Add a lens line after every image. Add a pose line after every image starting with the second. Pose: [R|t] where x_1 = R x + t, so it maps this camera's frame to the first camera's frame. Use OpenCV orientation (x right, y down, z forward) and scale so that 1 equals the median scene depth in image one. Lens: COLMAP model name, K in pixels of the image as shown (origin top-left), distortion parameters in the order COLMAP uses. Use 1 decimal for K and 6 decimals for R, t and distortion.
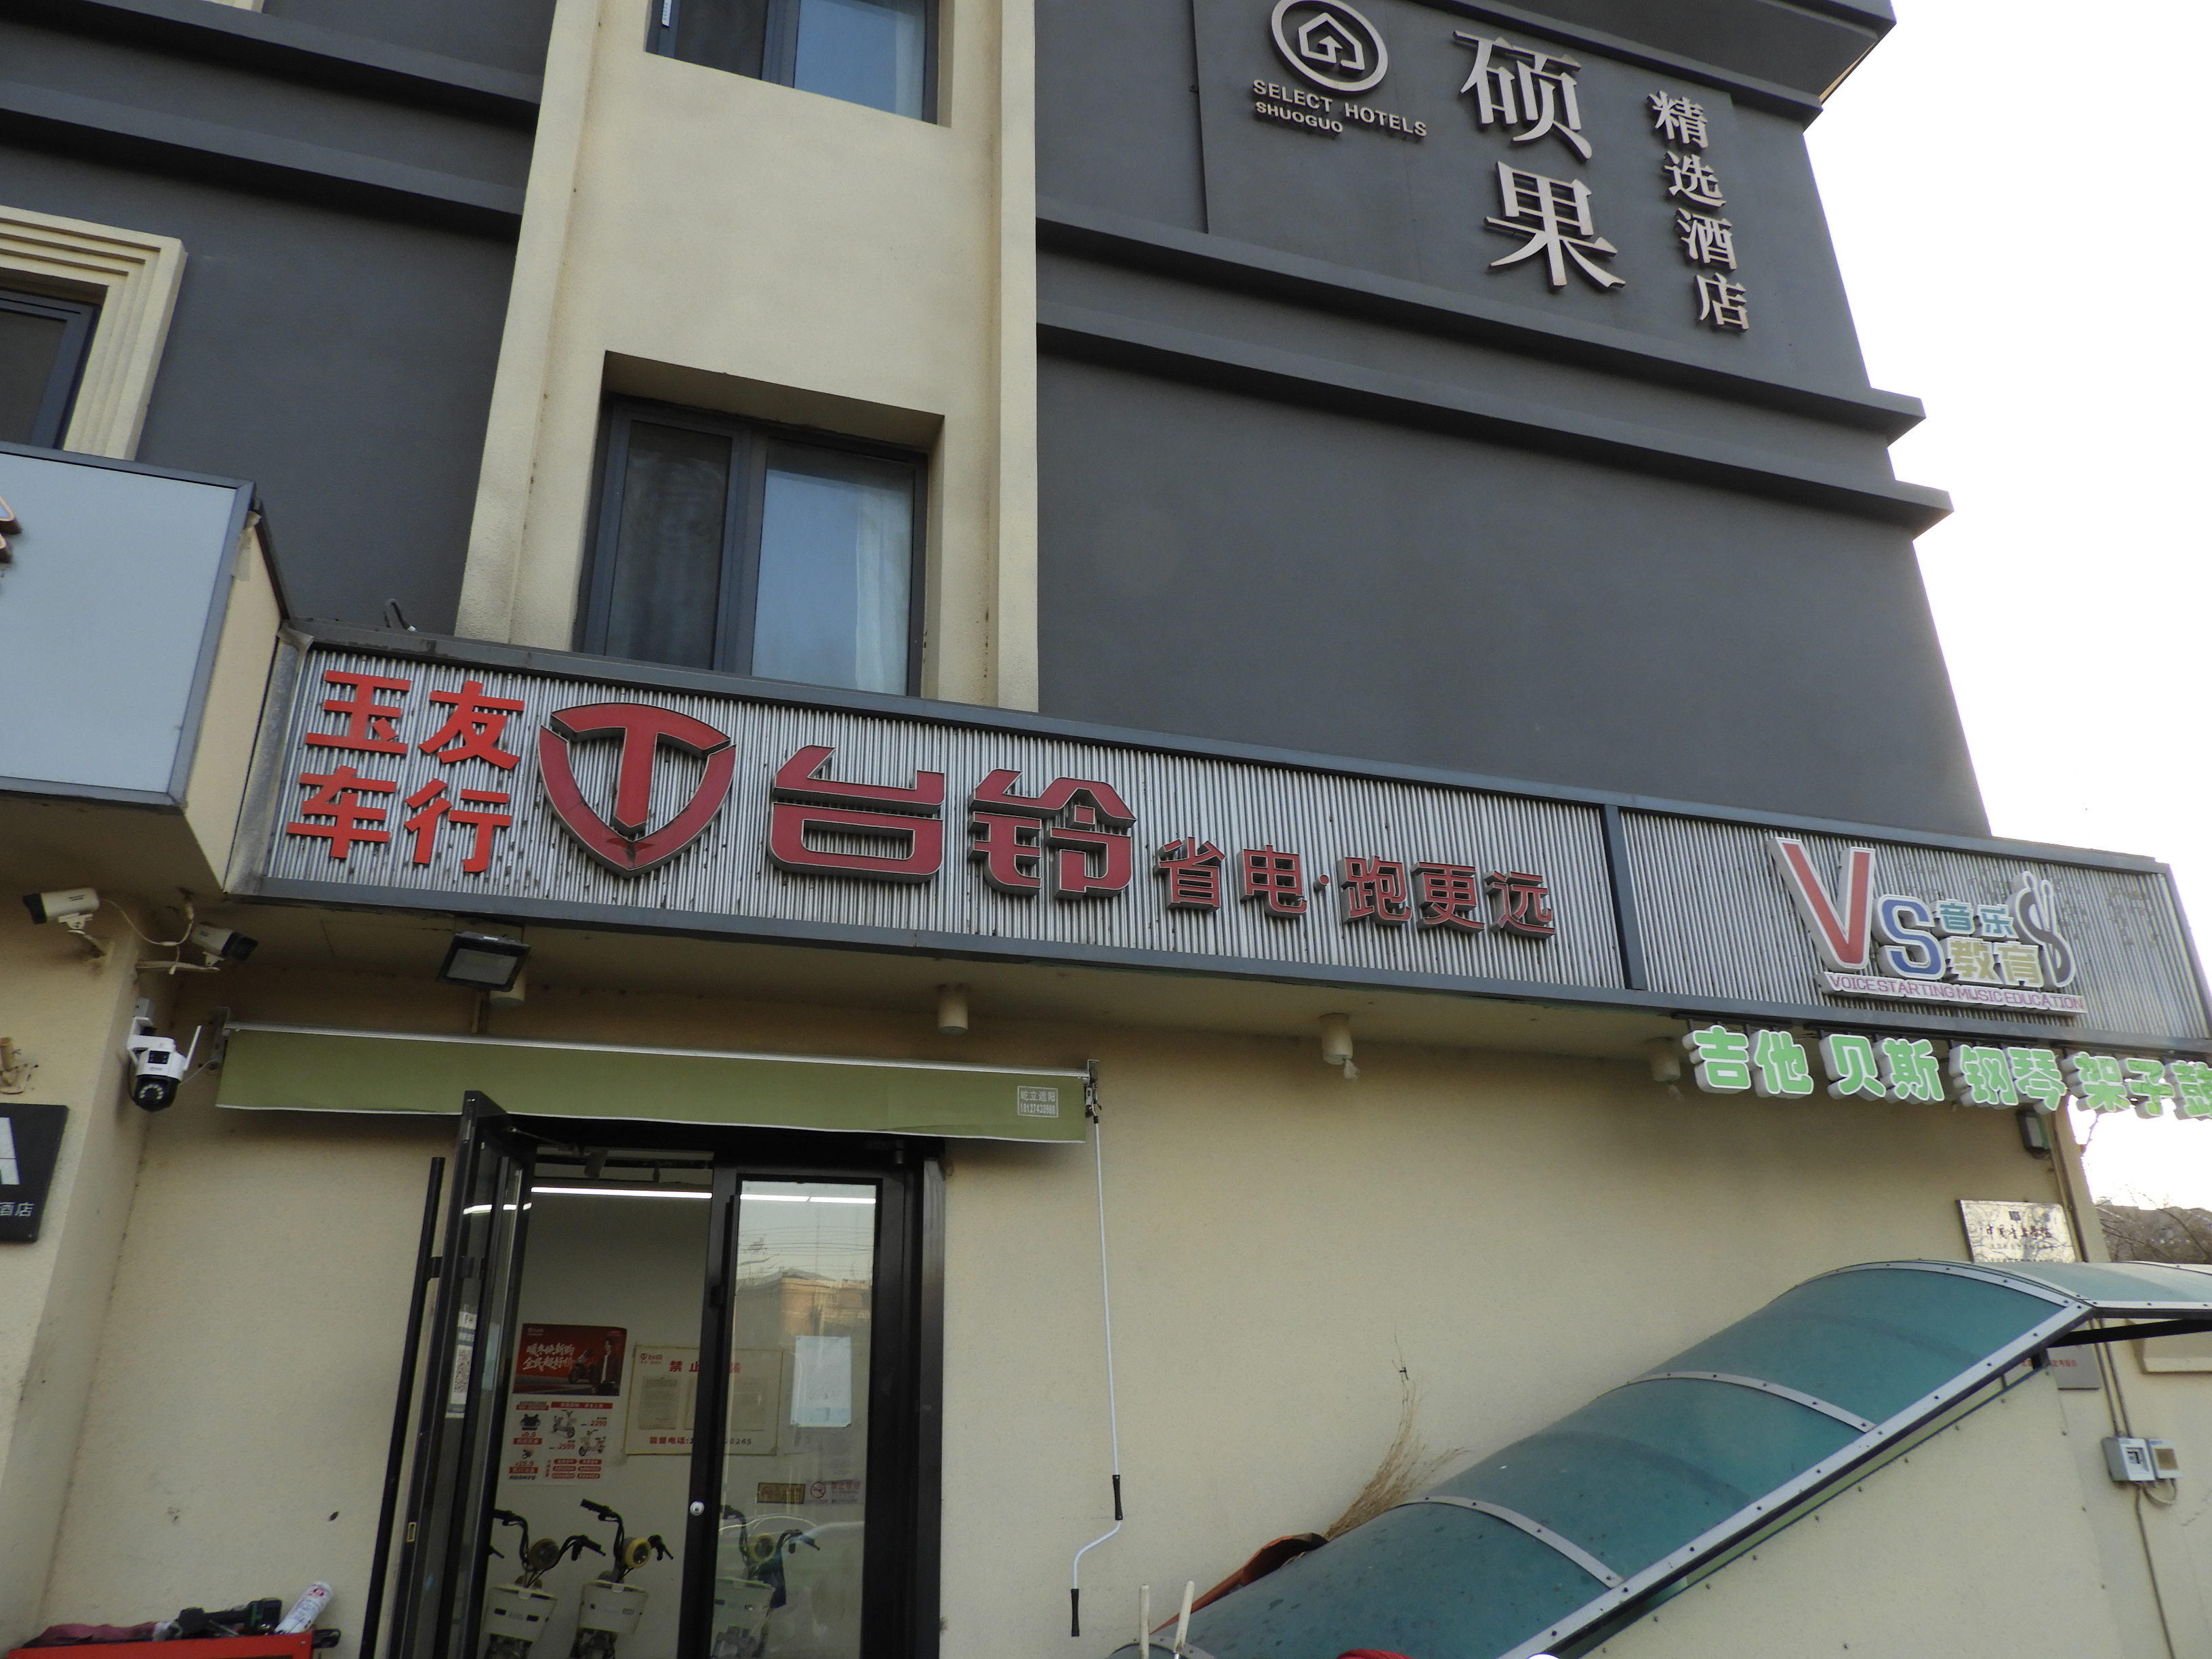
lens RADIAL K [[1561.6, 0, 1106.0], [0, 1561.6, 829.5], [0, 0, 1]] dist [0.006271, -0.002712]
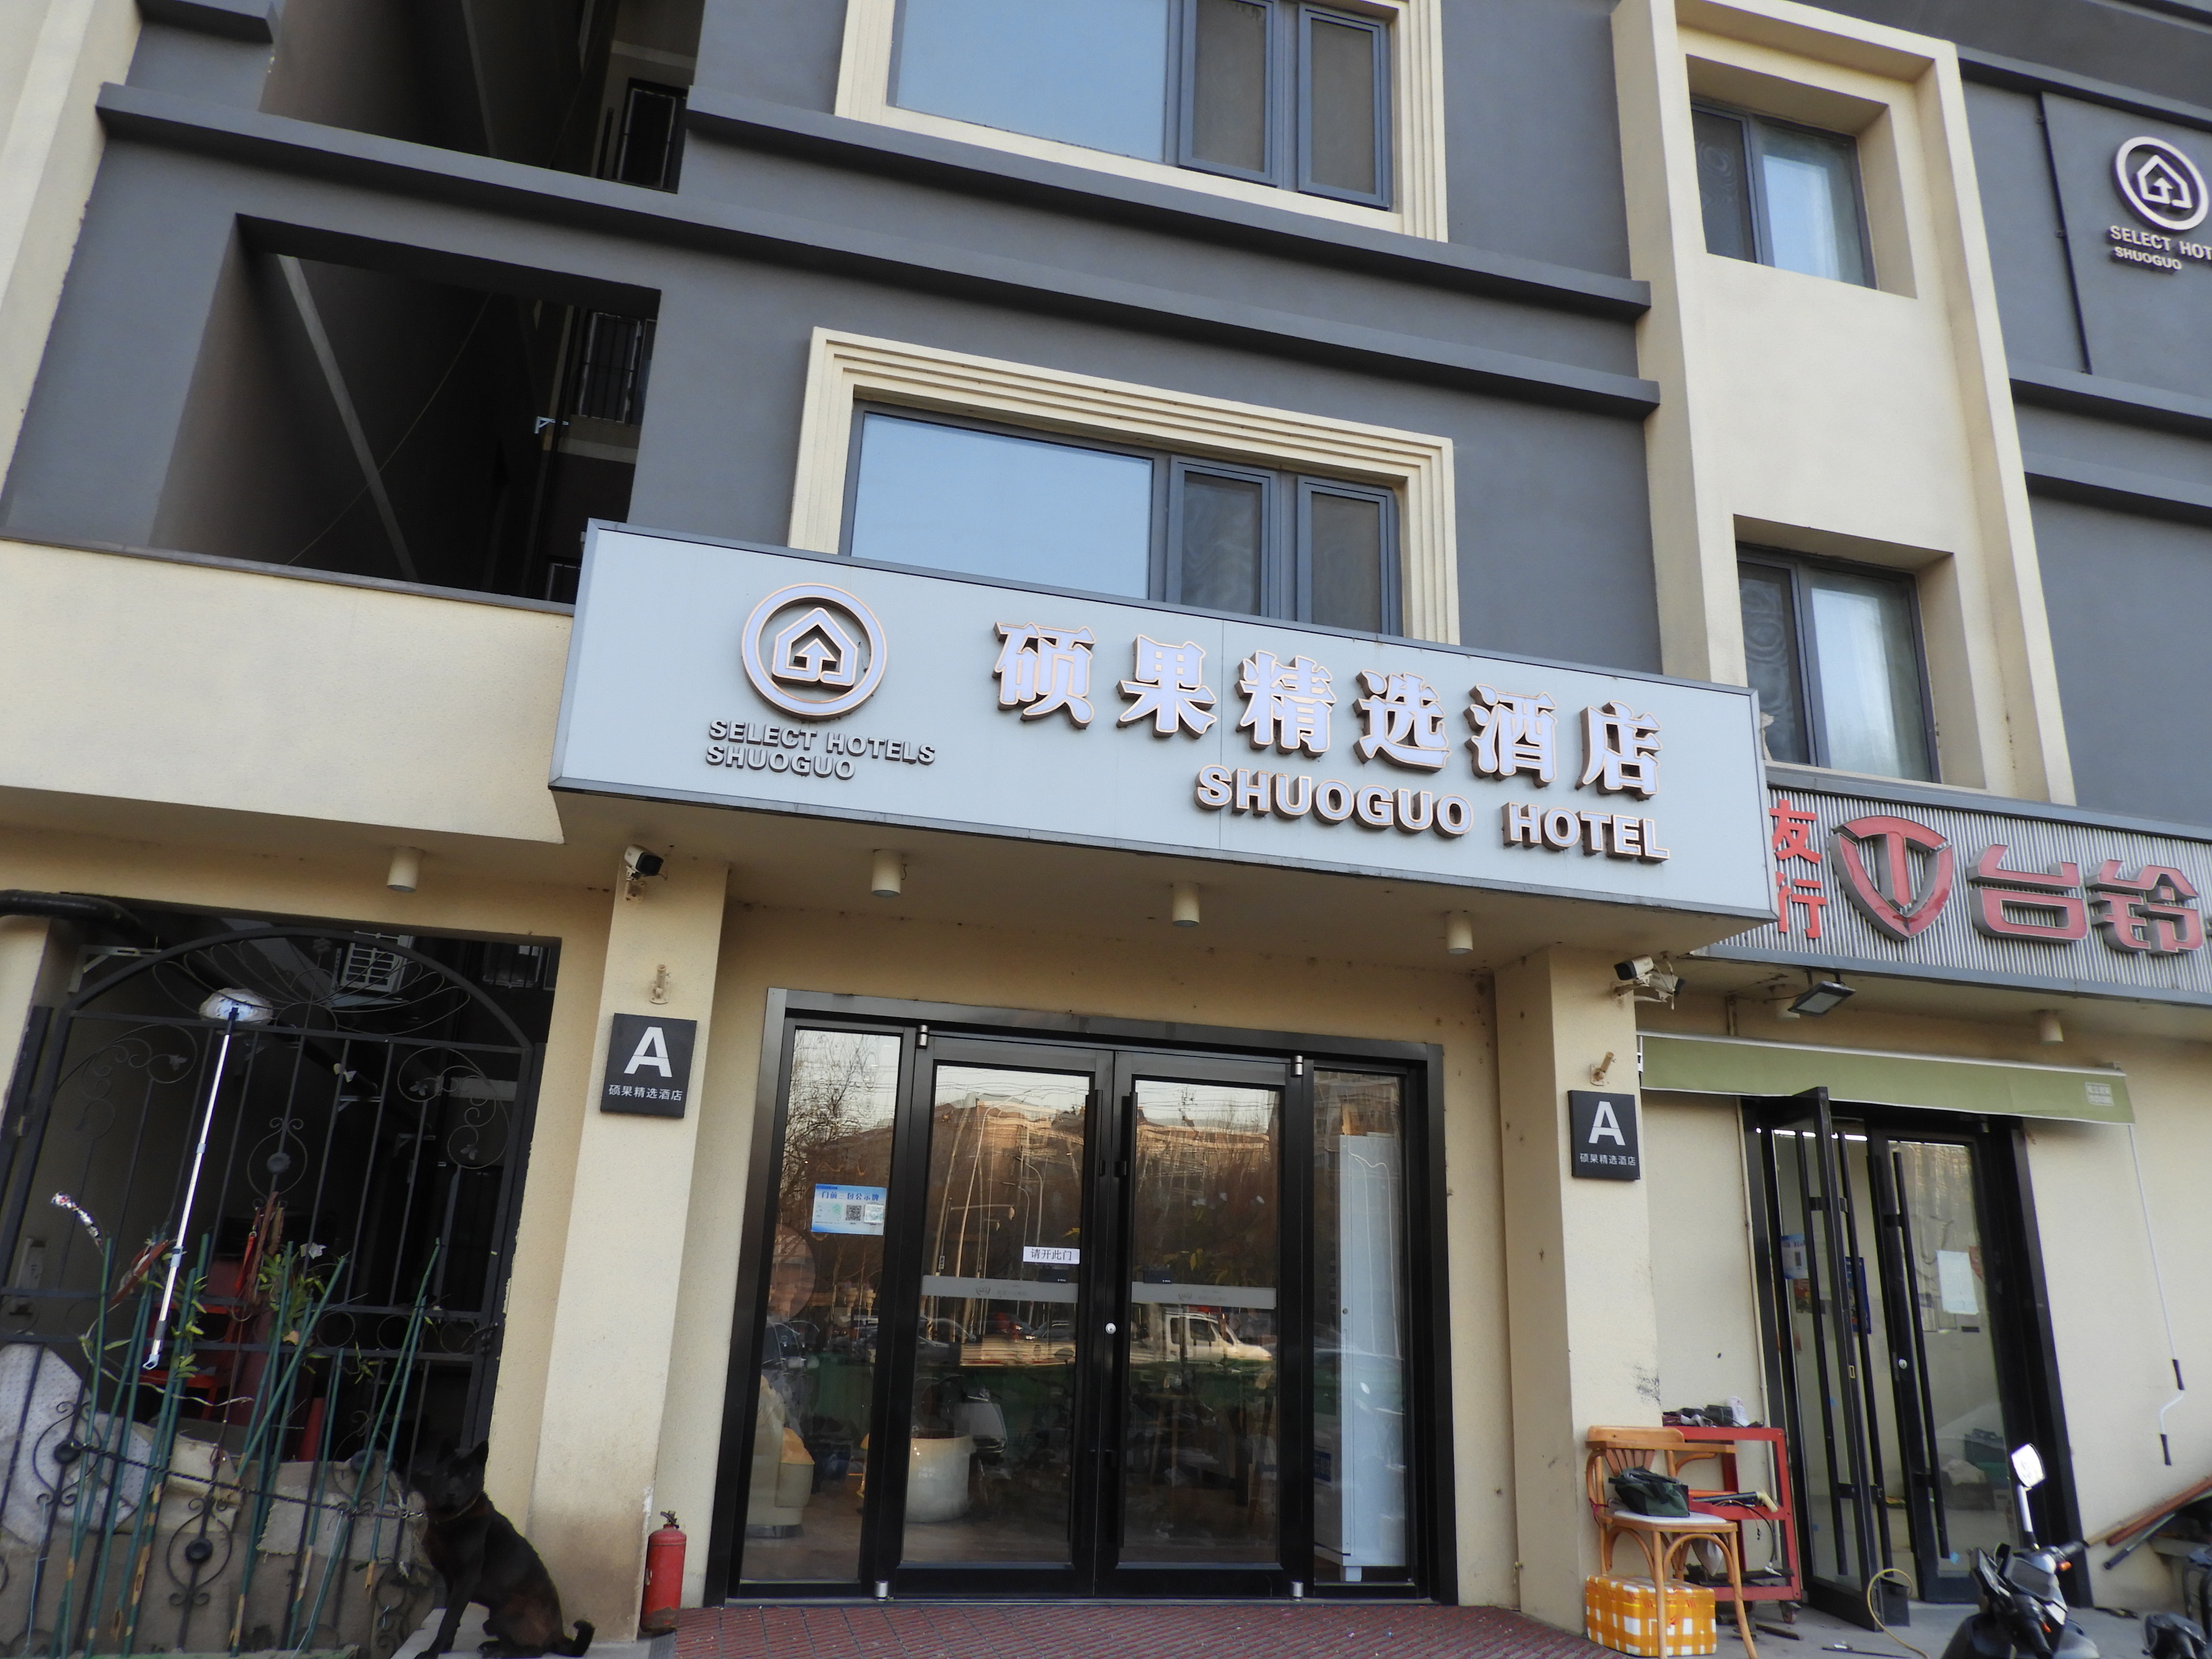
lens RADIAL K [[1561.6, 0, 1106.0], [0, 1561.6, 829.5], [0, 0, 1]] dist [0.006271, -0.002712]
pose [[0.995816, 0.032381, -0.085451, -0.805828], [-0.024298, 0.995276, 0.093991, -0.167519], [0.088091, -0.091522, 0.991899, -0.430699]]
